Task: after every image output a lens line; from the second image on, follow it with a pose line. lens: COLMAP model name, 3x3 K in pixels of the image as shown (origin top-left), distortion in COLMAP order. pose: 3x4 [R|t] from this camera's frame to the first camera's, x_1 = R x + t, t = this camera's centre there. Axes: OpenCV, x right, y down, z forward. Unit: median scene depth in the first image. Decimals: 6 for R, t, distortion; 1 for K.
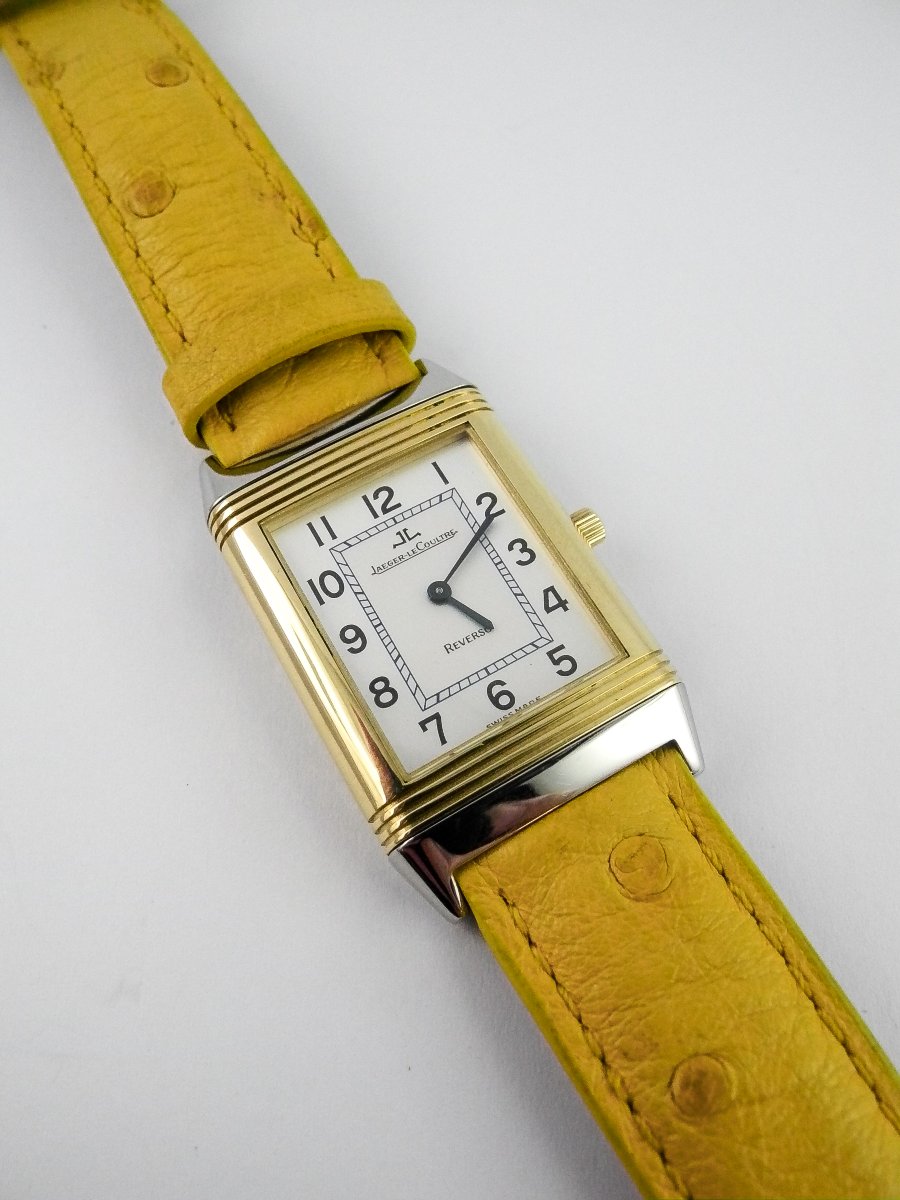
lens RADIAL K [[964.9, 0, 450.3], [0, 964.9, 602.4], [0, 0, 1]] dist [-0.026943, -0.030693]
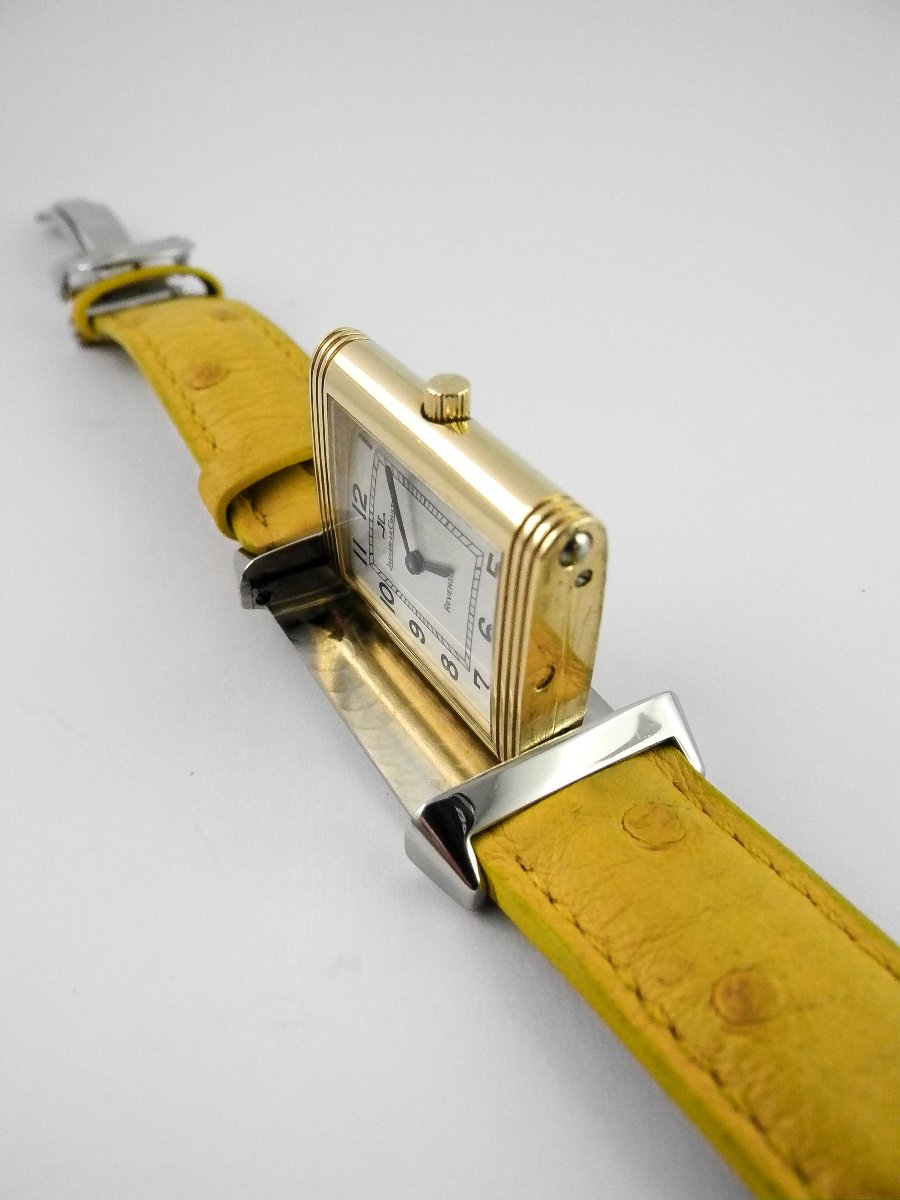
lens RADIAL K [[964.9, 0, 457.7], [0, 964.9, 601.7], [0, 0, 1]] dist [-0.026943, -0.030693]
pose [[0.999115, -0.010794, 0.040660, -0.044522], [0.028167, 0.889541, -0.455987, 0.486198], [-0.031247, 0.456728, 0.889057, -0.003555]]
